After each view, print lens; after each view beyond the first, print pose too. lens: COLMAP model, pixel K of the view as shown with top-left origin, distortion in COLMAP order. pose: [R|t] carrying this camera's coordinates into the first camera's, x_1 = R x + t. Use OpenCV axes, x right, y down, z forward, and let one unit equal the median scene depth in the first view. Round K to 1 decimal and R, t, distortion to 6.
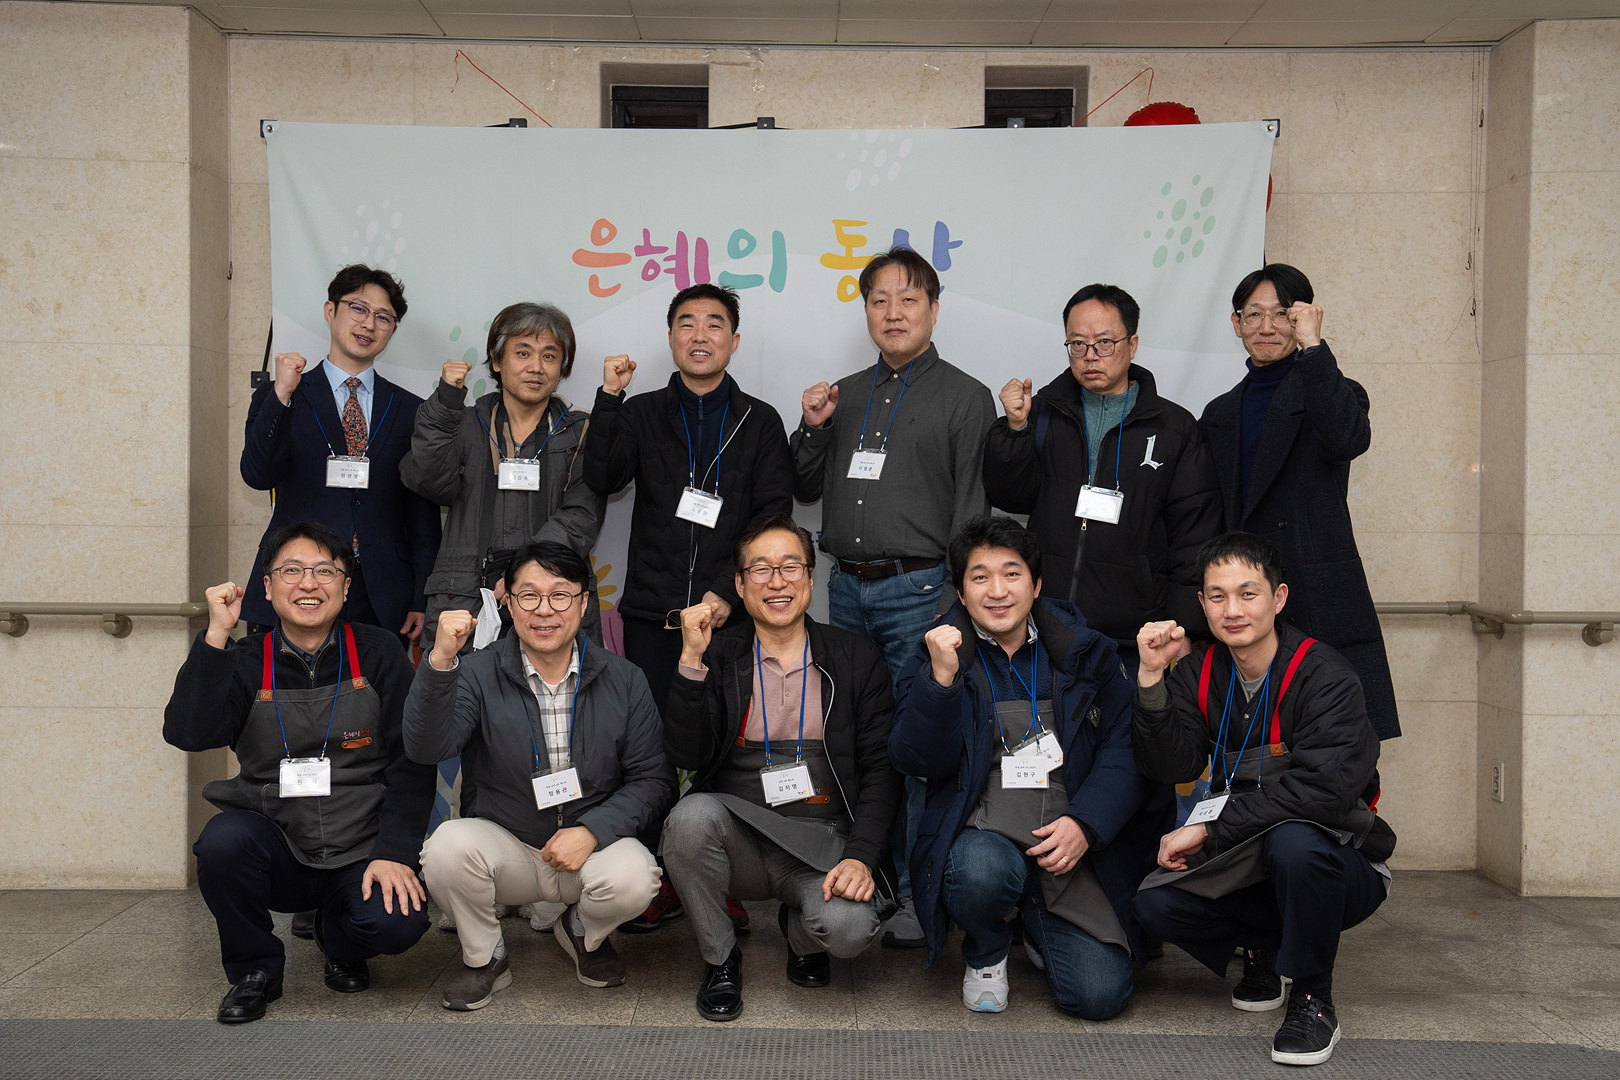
lens RADIAL K [[1764.6, 0, 807.6], [0, 1764.6, 537.7], [0, 0, 1]] dist [0.012515, 0.164588]
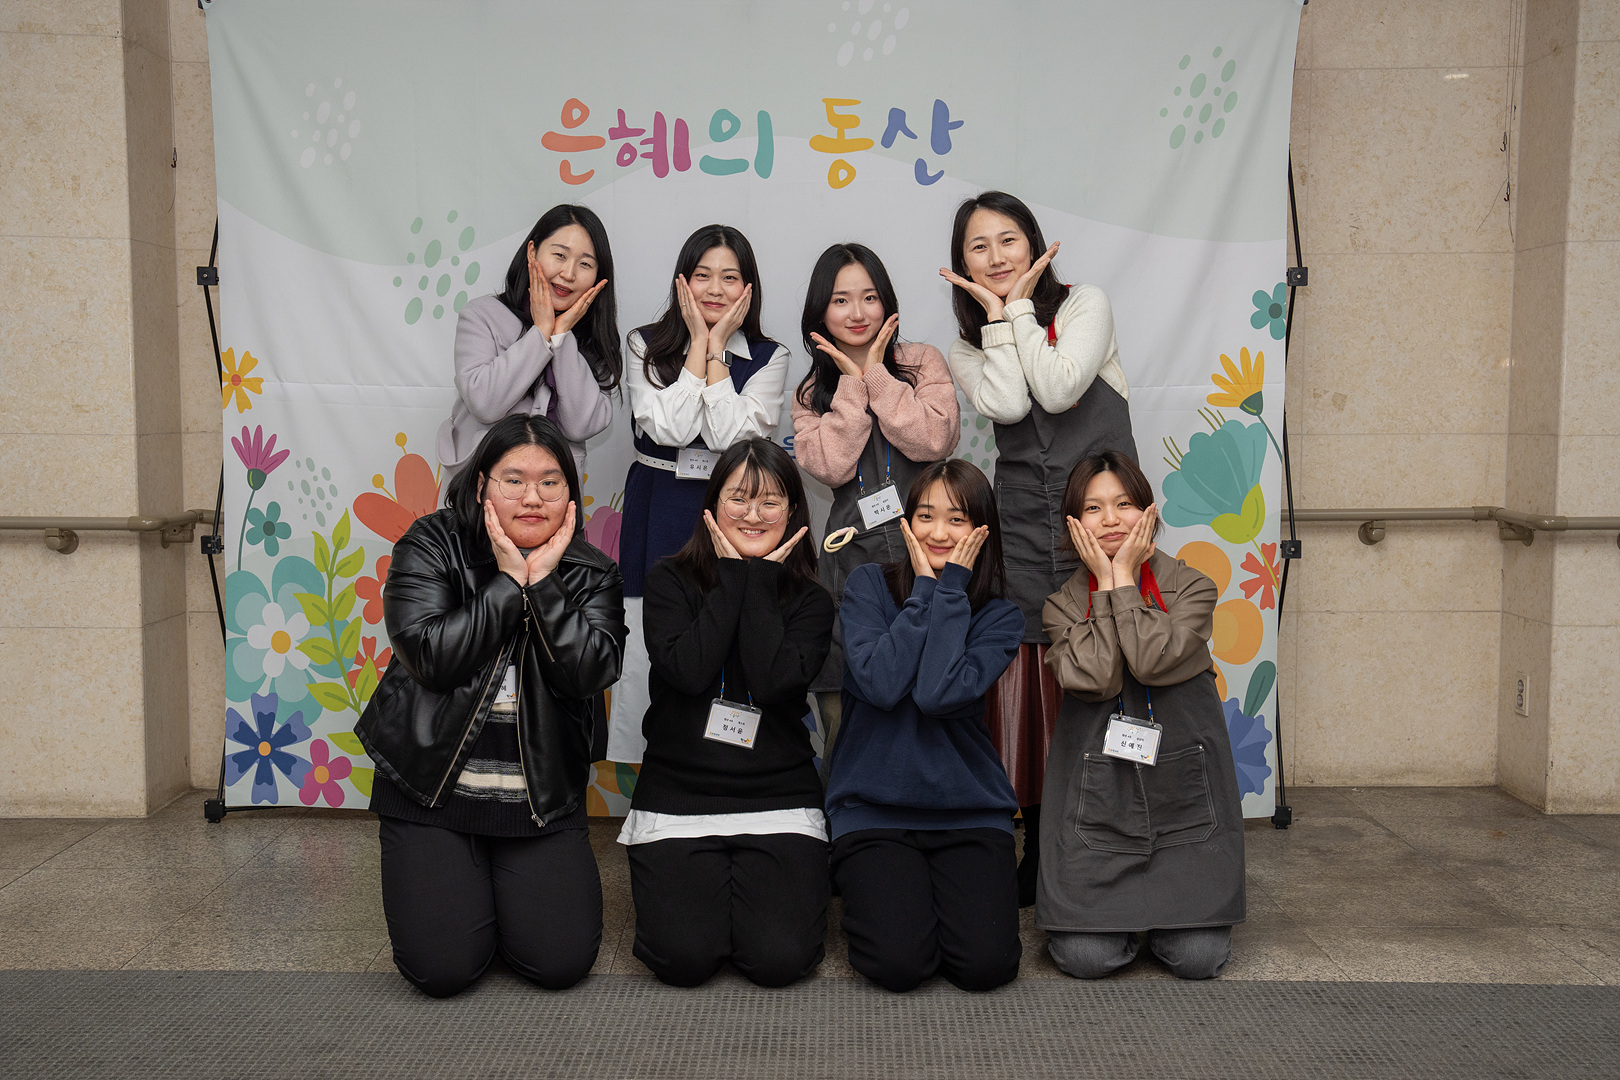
lens RADIAL K [[1705.7, 0, 811.9], [0, 1705.7, 546.1], [0, 0, 1]] dist [-0.001536, 0.172852]
pose [[0.999957, -0.005751, 0.007338, 0.000481], [0.005274, 0.997971, 0.063451, -0.003073], [-0.007688, -0.063409, 0.997958, 0.091235]]
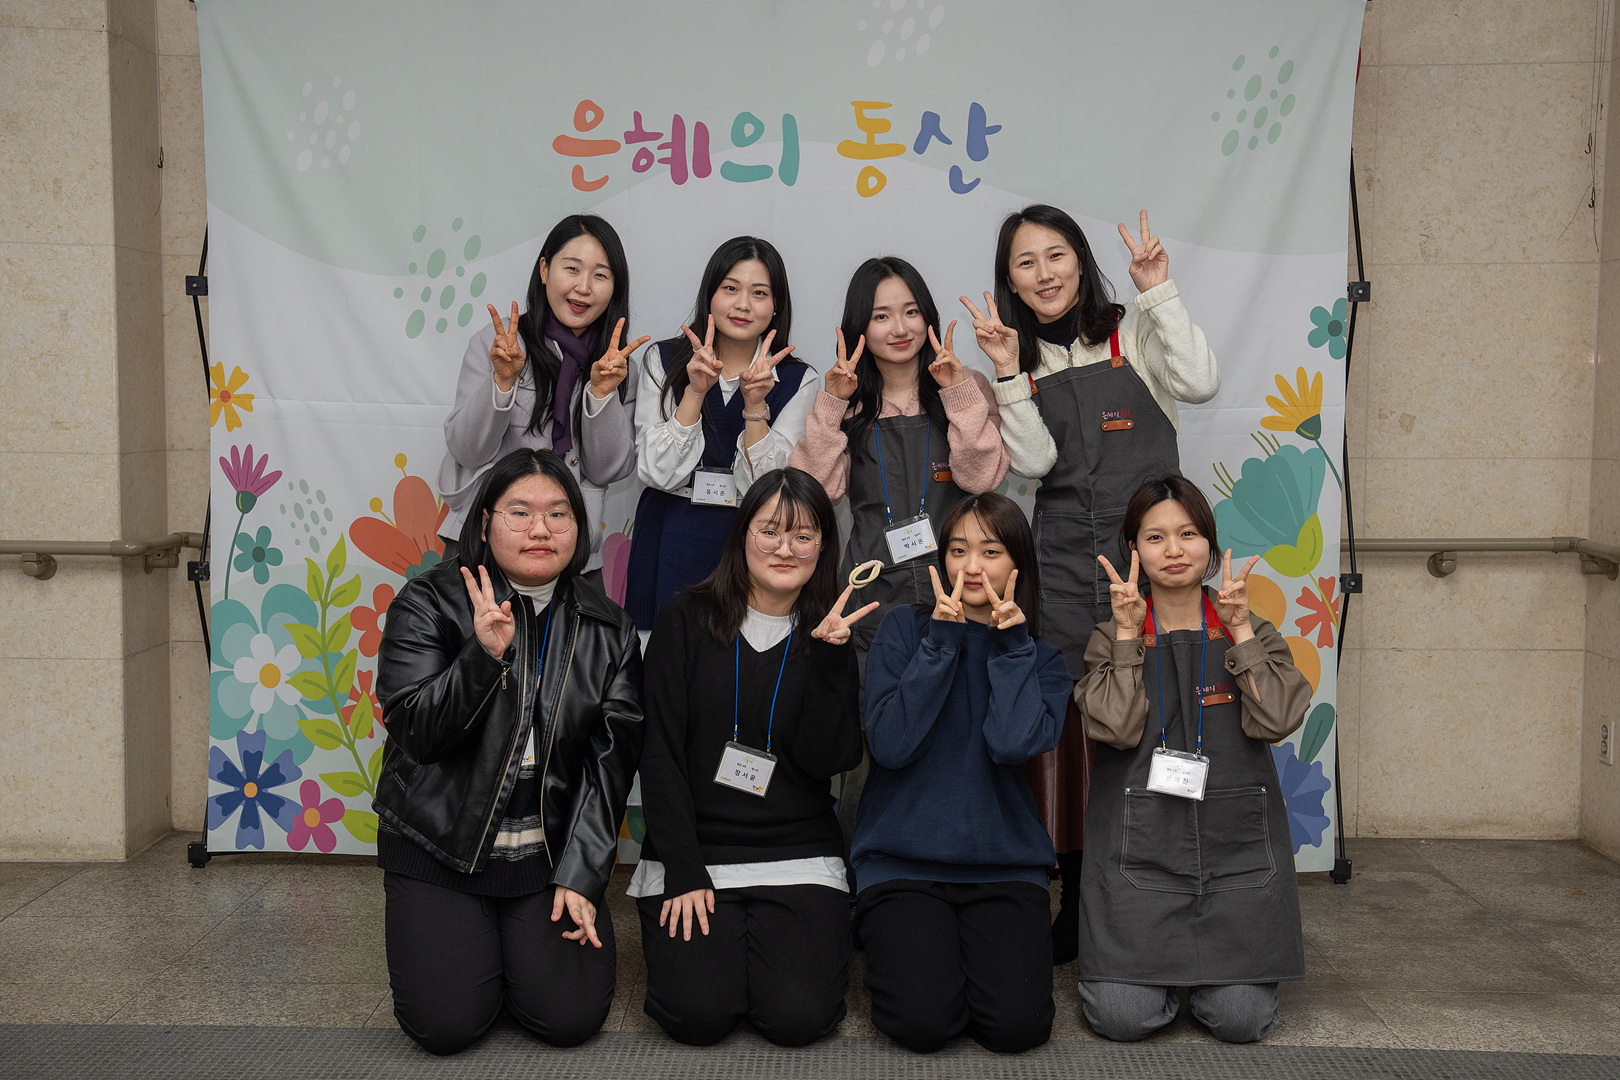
lens RADIAL K [[1905.7, 0, 817.2], [0, 1905.7, 544.4], [0, 0, 1]] dist [0.049204, 0.168222]
pose [[0.999977, 0.000222, -0.006774, 0.003404], [0.000164, 0.998379, 0.056907, -0.015456], [0.006776, -0.056907, 0.998356, 0.047260]]
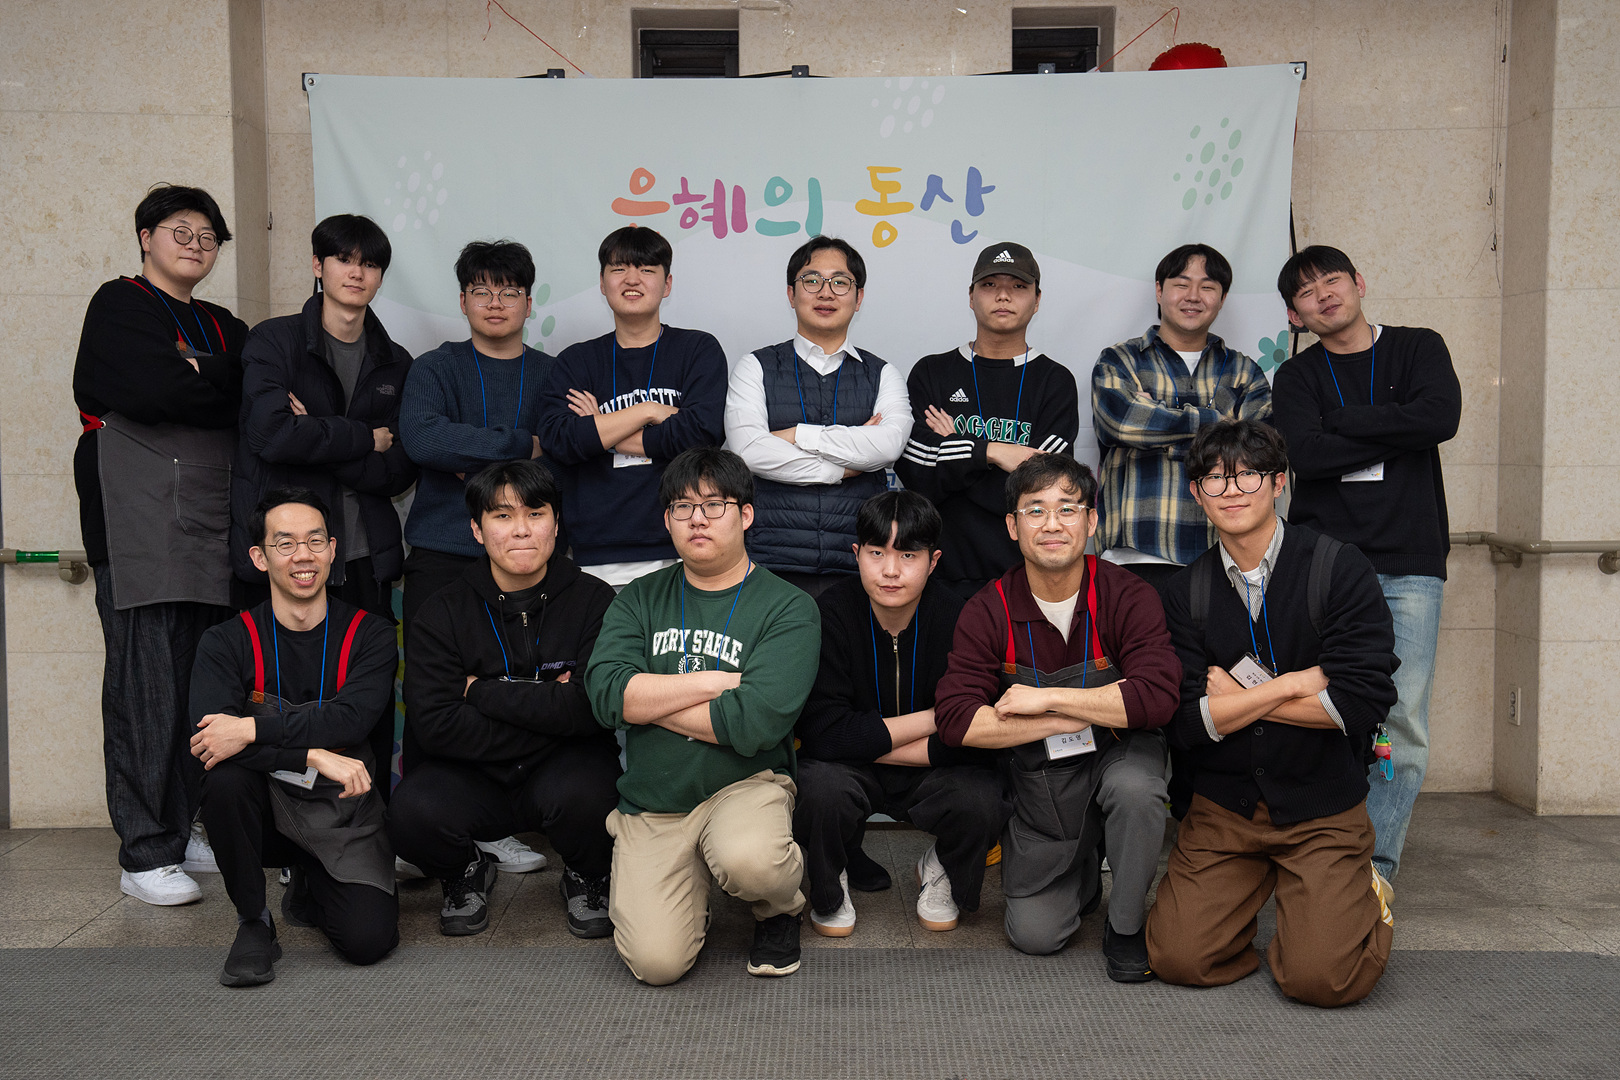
lens RADIAL K [[1836.7, 0, 794.3], [0, 1836.7, 542.4], [0, 0, 1]] dist [0.007513, 0.211561]
pose [[0.999913, -0.012223, 0.005042, -0.034773], [0.011978, 0.998872, 0.045958, -0.012290], [-0.005598, -0.045894, 0.998931, -0.067079]]
